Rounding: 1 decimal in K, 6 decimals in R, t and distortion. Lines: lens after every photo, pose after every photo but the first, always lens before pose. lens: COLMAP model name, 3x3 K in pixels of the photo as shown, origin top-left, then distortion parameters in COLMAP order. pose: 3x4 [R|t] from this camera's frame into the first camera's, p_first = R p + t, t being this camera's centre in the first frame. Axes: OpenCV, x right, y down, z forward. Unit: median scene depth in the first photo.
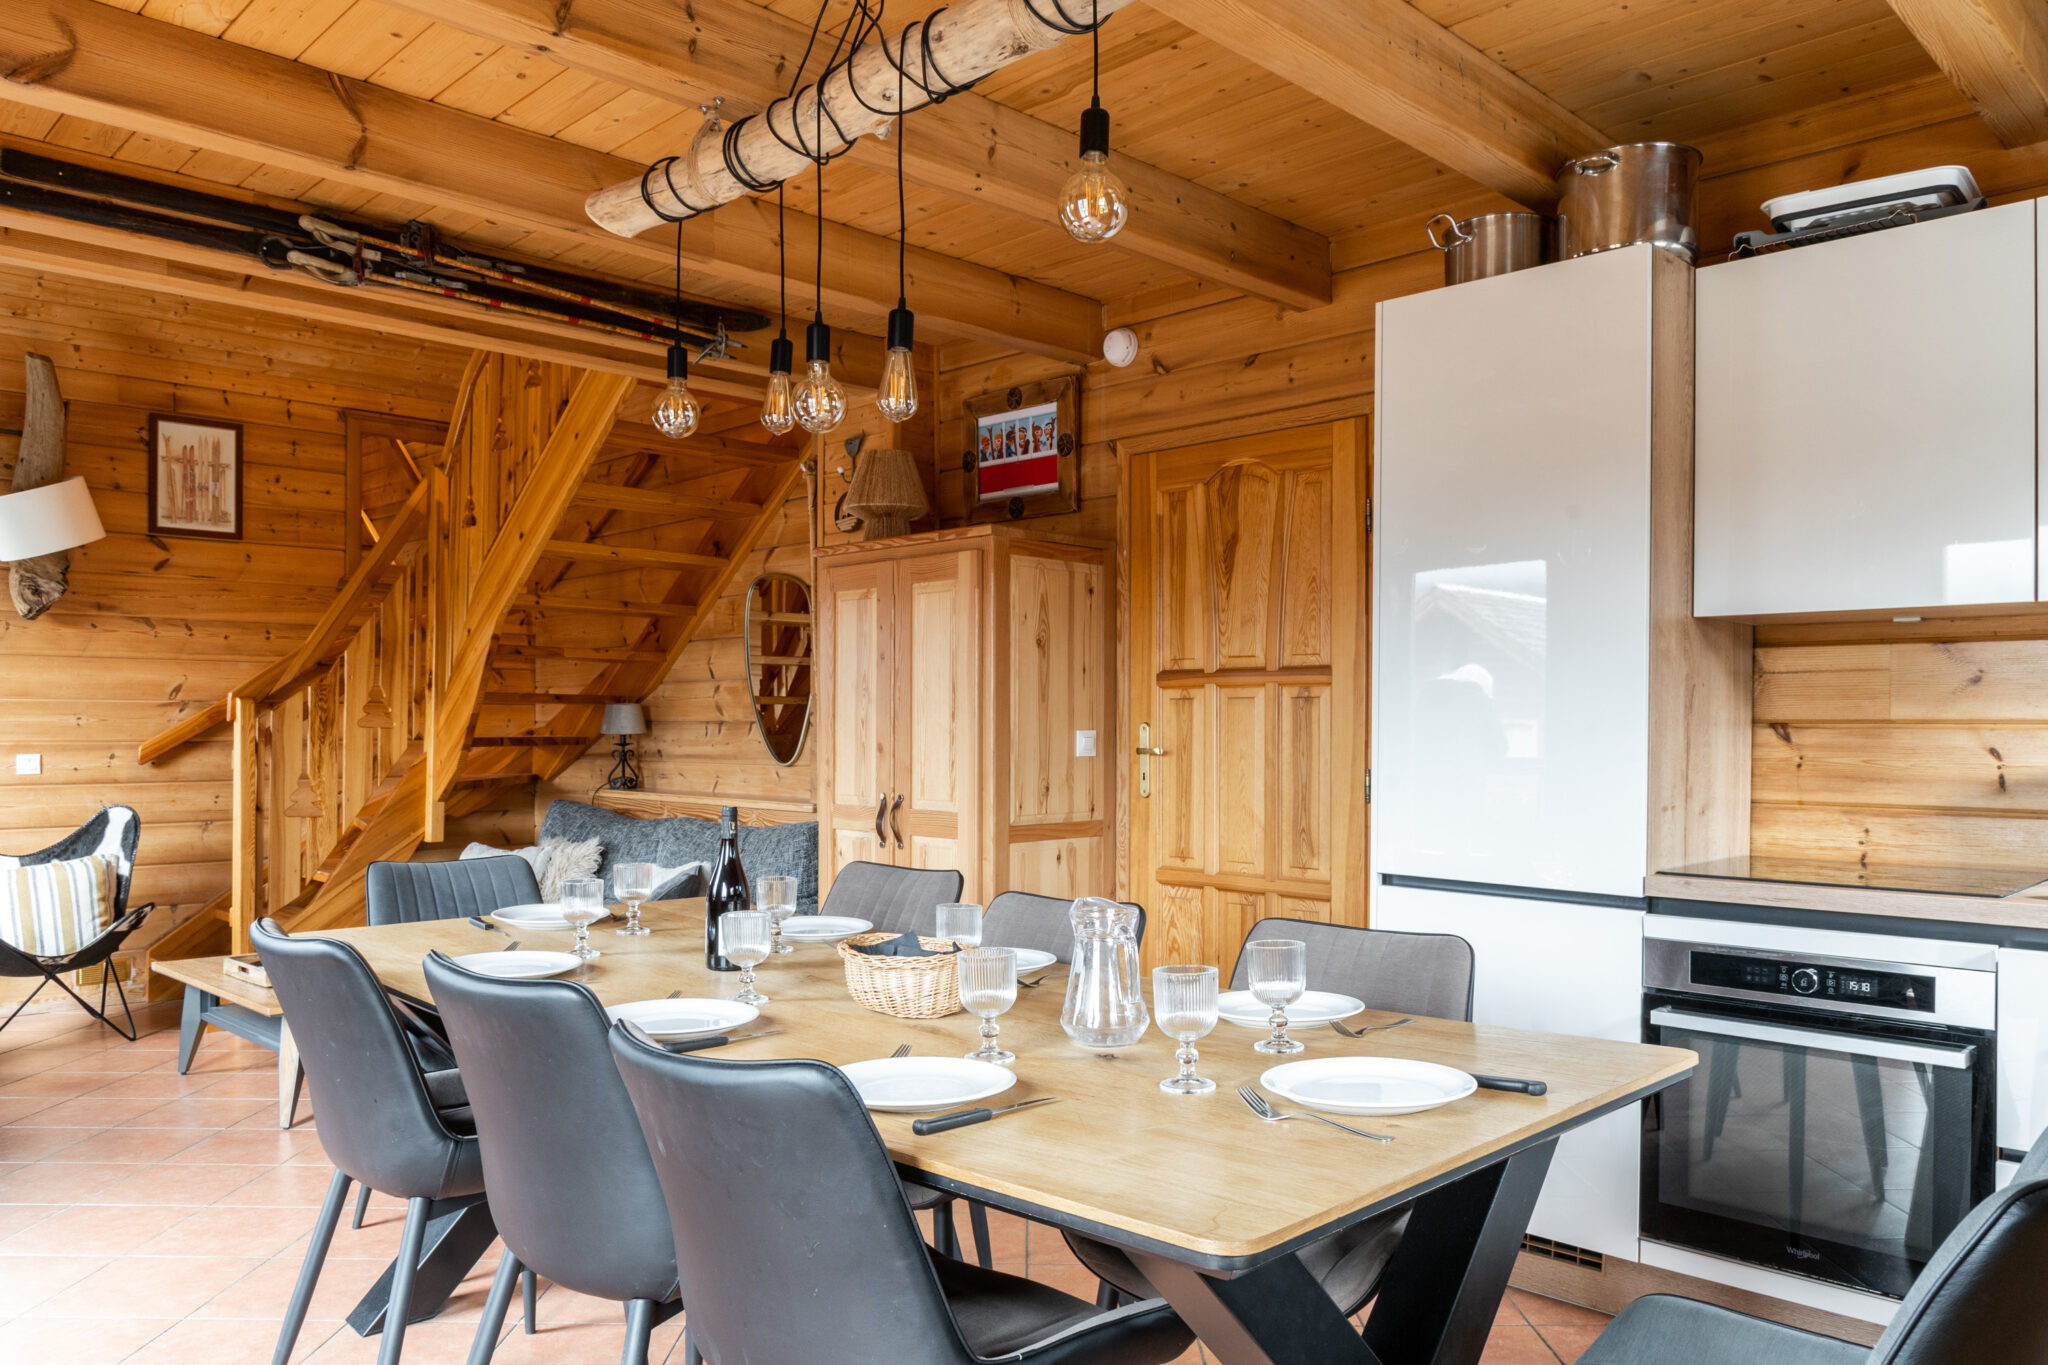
lens RADIAL K [[1436.5, 0, 1050.6], [0, 1436.5, 734.8], [0, 0, 1]] dist [-0.028449, 0.003490]
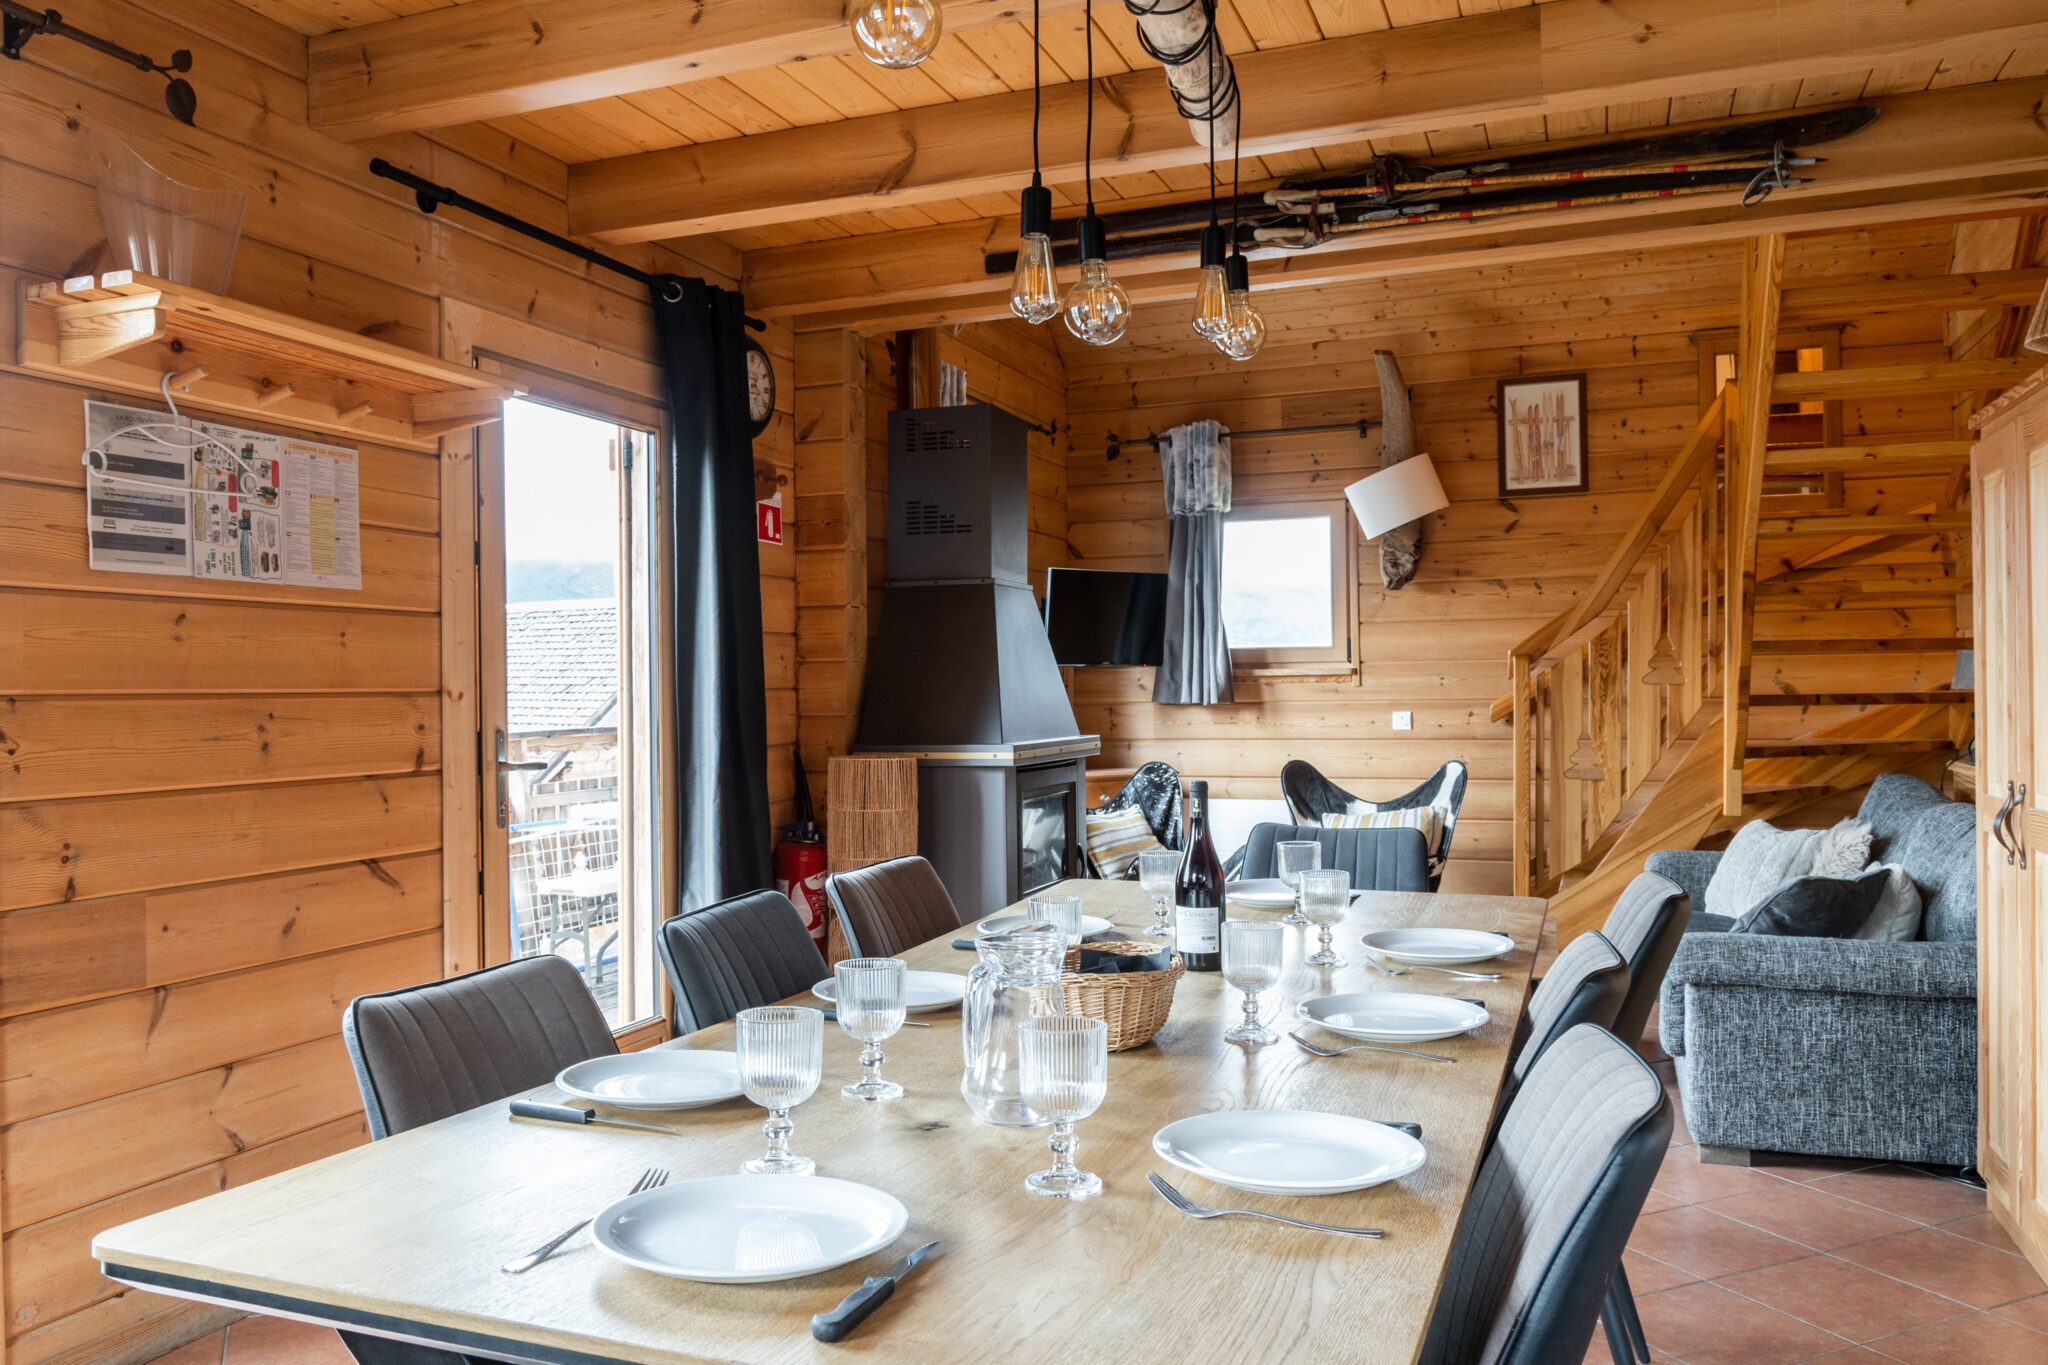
lens RADIAL K [[1552.1, 0, 991.6], [0, 1552.1, 683.2], [0, 0, 1]] dist [-0.013527, -0.005020]
pose [[0.388069, -0.010922, -0.921566, 0.291367], [0.007909, 0.999932, -0.008521, -0.000744], [0.921596, -0.003982, 0.388129, 0.257260]]
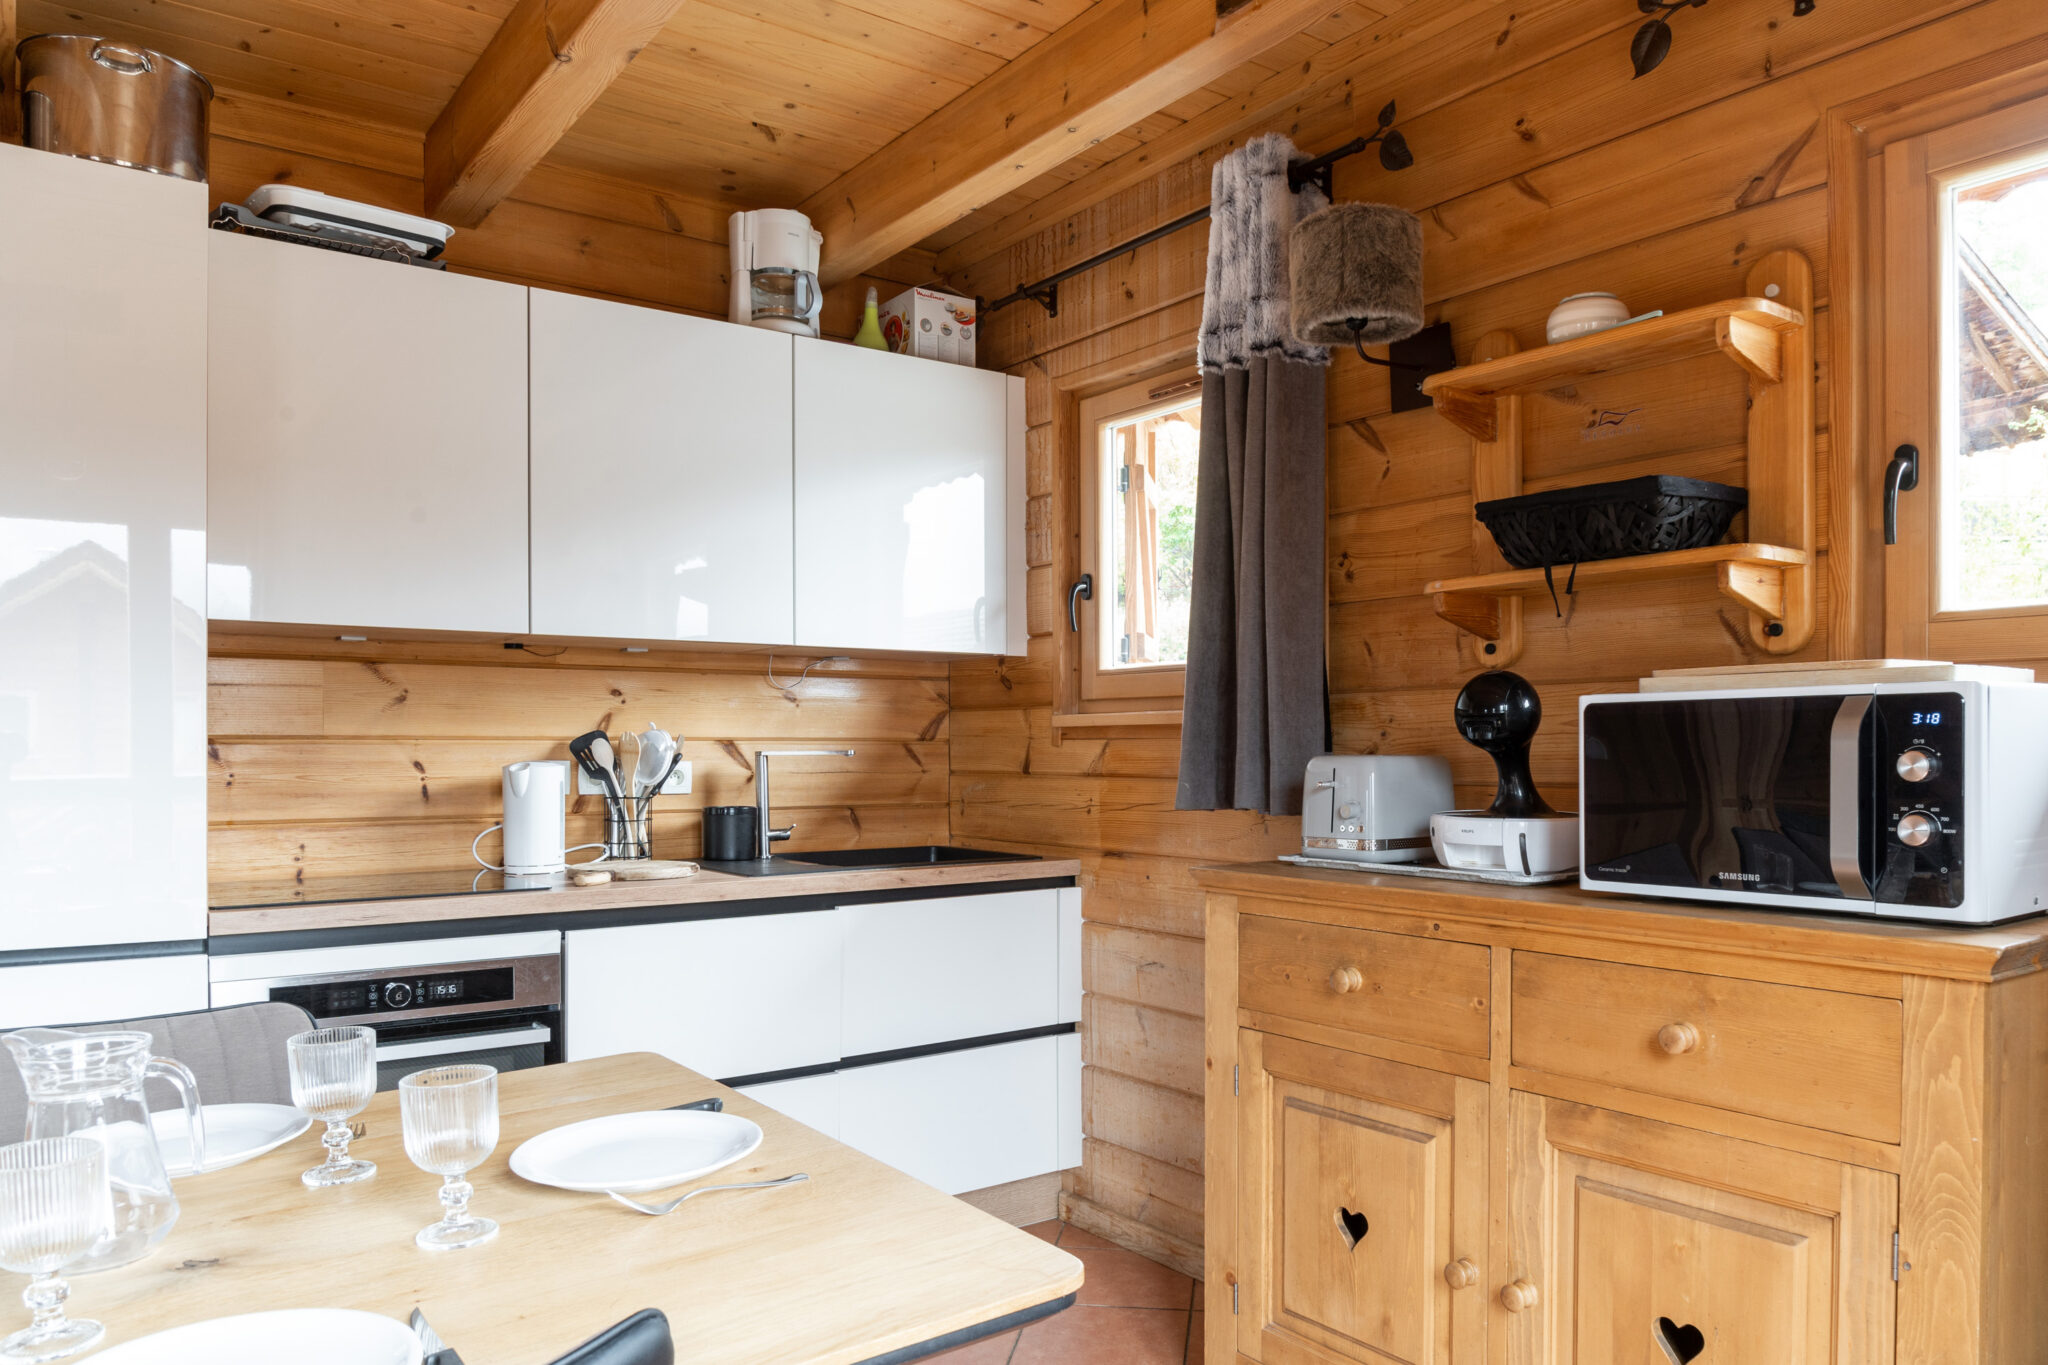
lens RADIAL K [[1404.8, 0, 1046.0], [0, 1404.8, 765.4], [0, 0, 1]] dist [-0.028746, -0.000625]
pose [[0.152675, -0.016552, 0.988138, -0.208419], [0.008339, 0.999846, 0.015459, -0.000156], [-0.988241, 0.005880, 0.152790, 0.224464]]
